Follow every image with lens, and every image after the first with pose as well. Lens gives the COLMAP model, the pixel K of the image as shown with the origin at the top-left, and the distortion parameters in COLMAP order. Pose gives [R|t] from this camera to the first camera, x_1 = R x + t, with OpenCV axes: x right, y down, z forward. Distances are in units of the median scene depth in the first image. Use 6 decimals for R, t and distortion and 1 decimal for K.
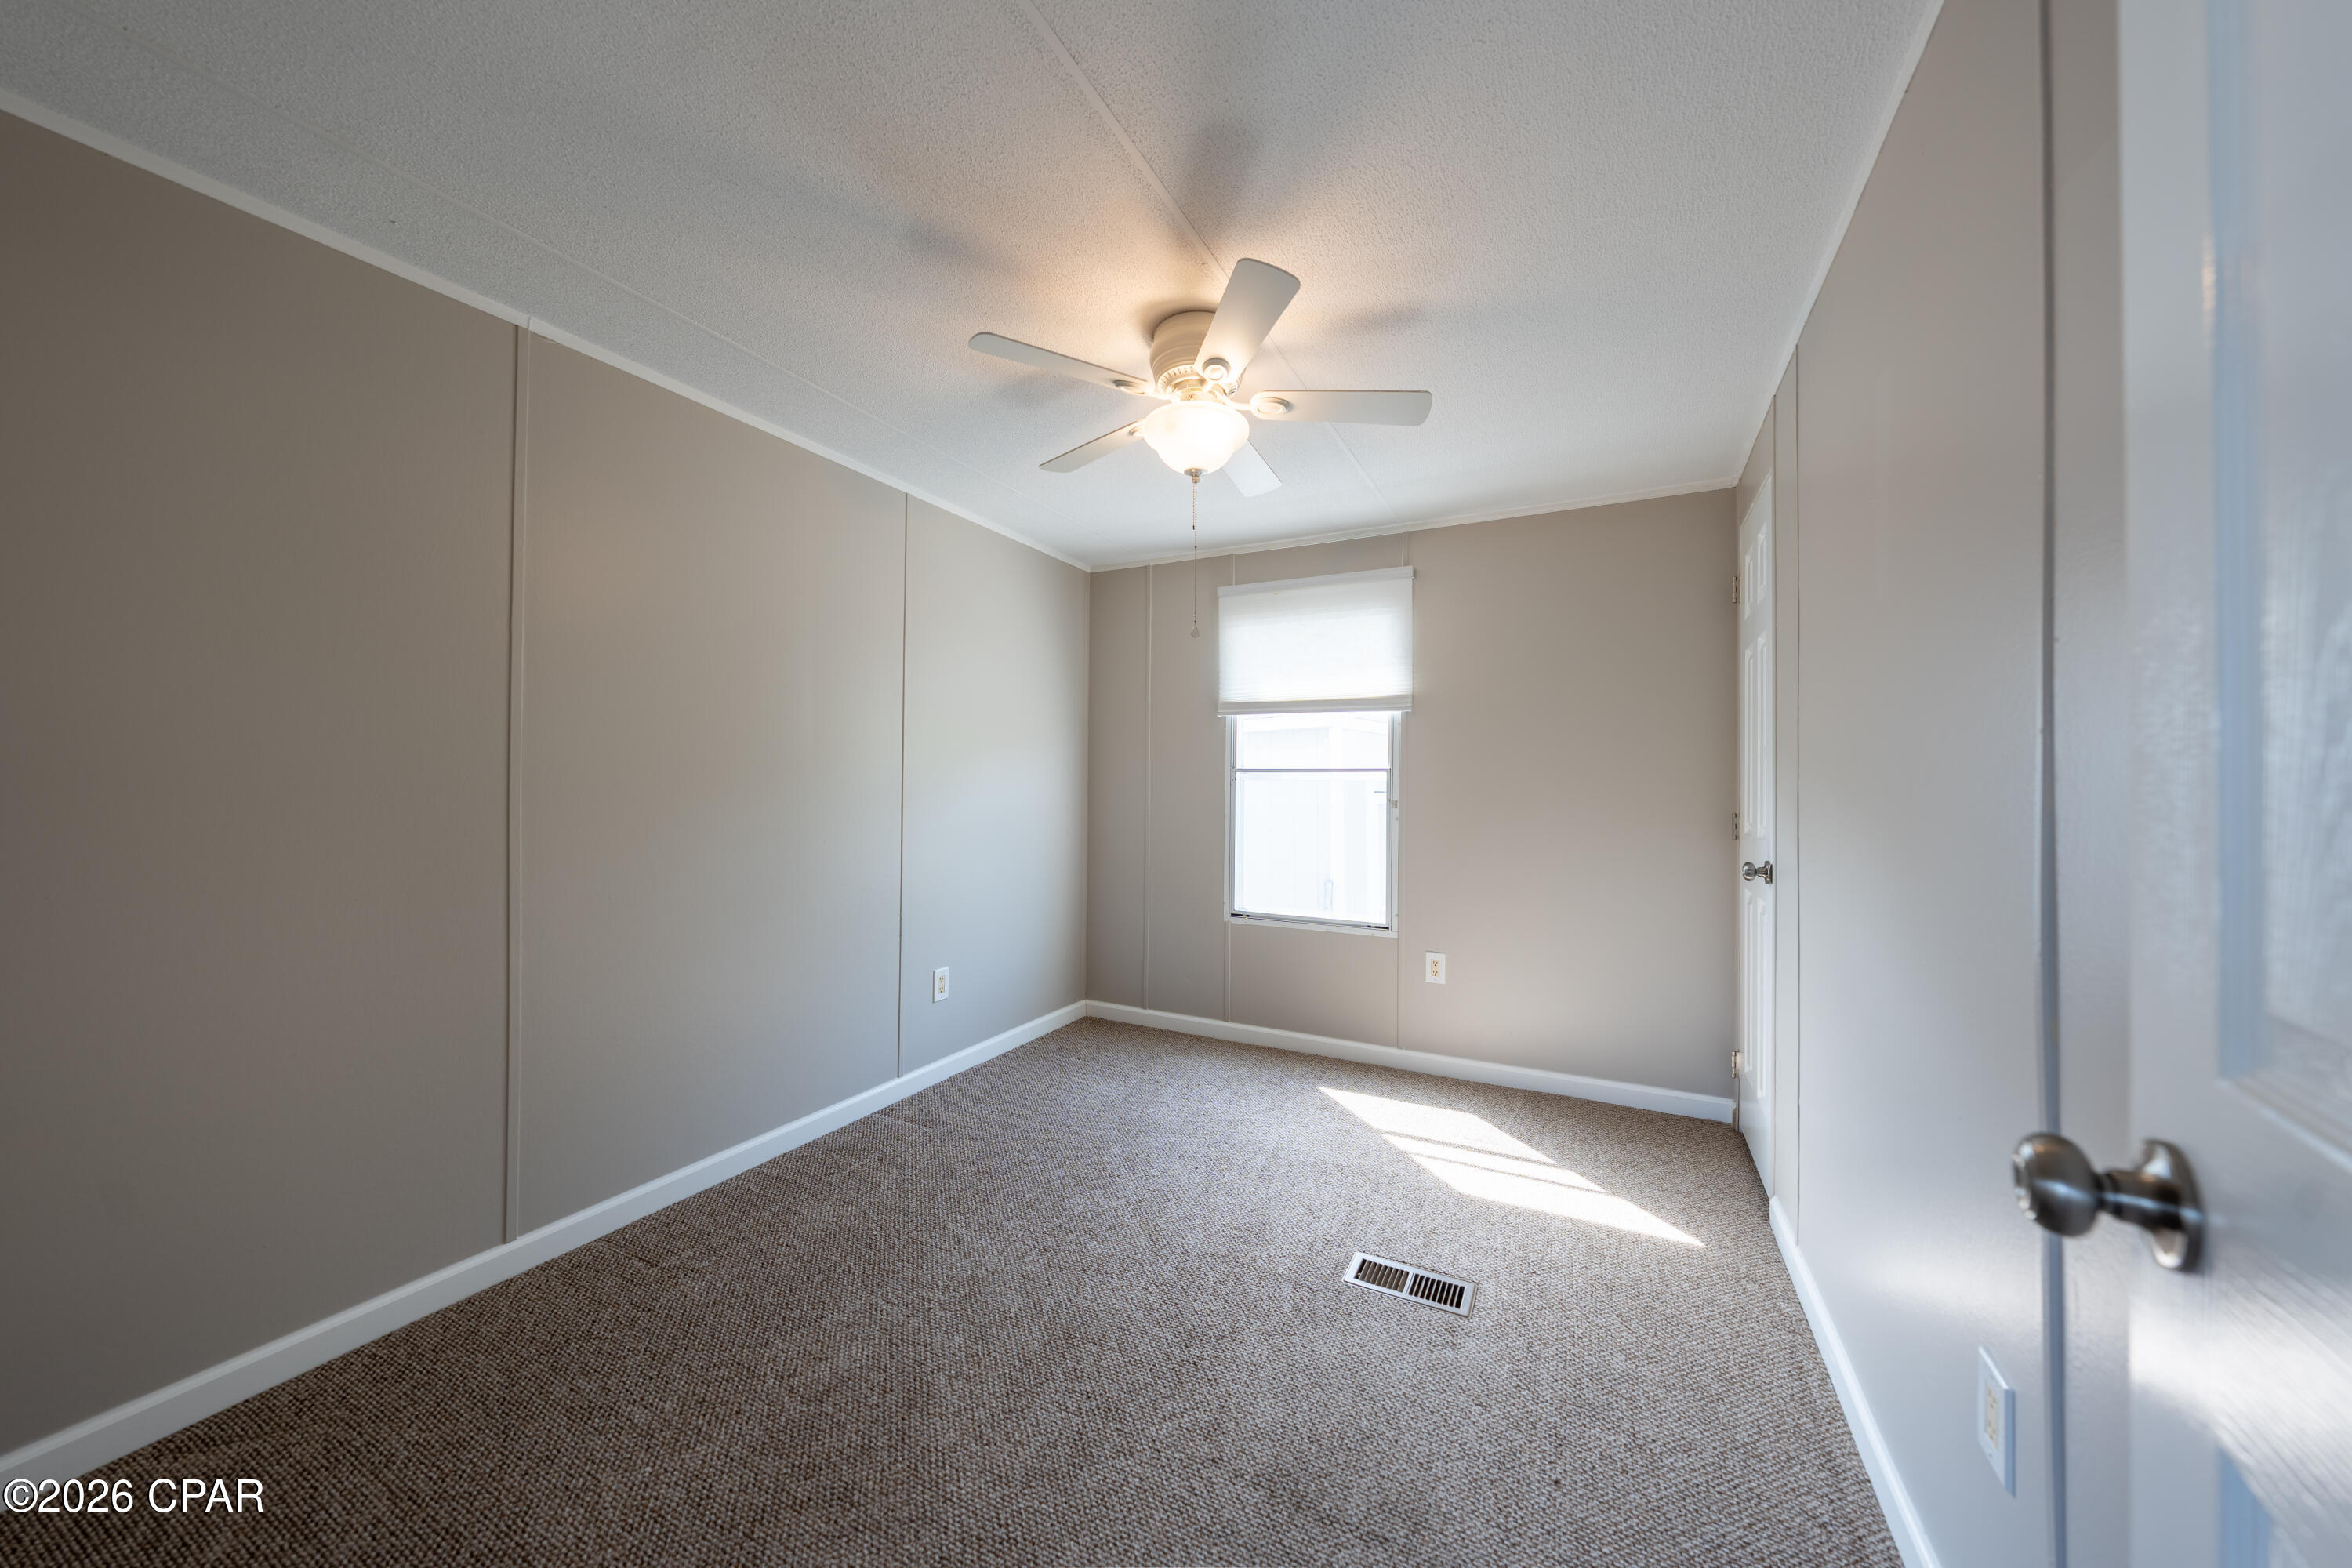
lens RADIAL K [[795.8, 0, 1179.9], [0, 795.8, 775.8], [0, 0, 1]] dist [-0.002430, -0.000173]
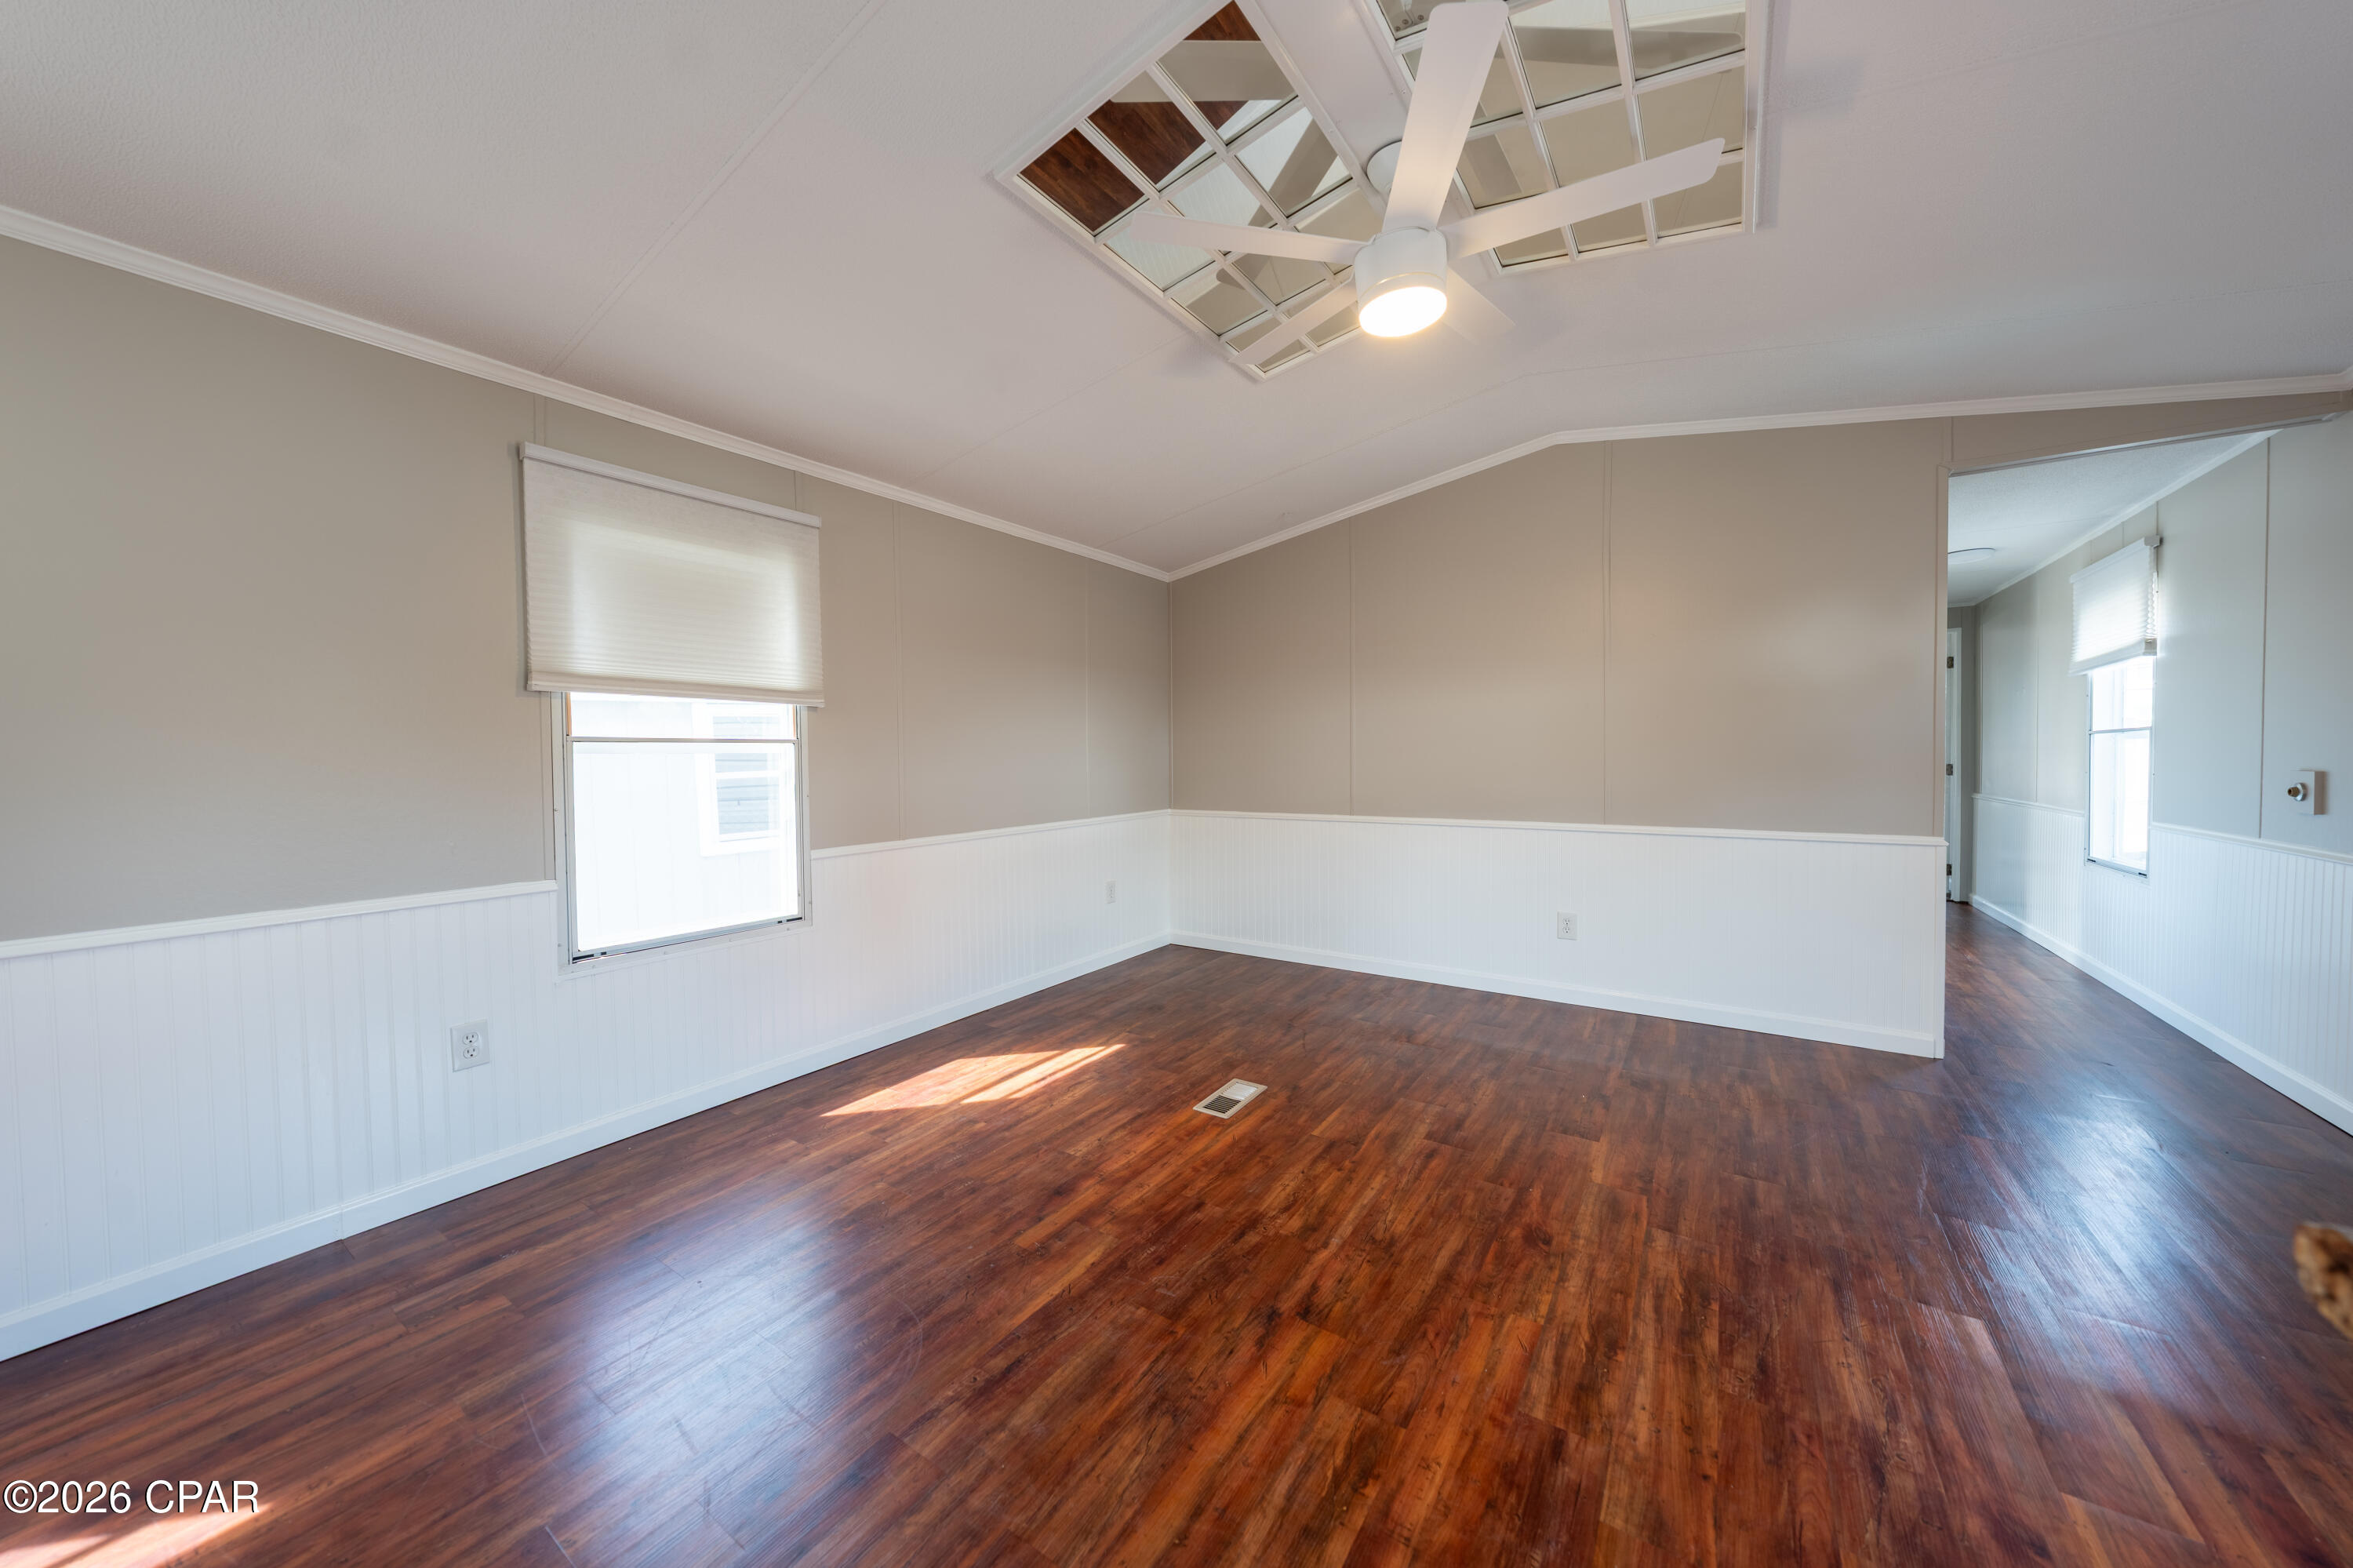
lens RADIAL K [[796.2, 0, 1180.4], [0, 796.2, 775.8], [0, 0, 1]] dist [-0.002430, -0.000173]
pose [[0.151920, -0.037423, 0.987684, -0.546114], [-0.003186, 0.999259, 0.038352, -0.004066], [-0.988388, -0.008973, 0.151688, 0.444194]]
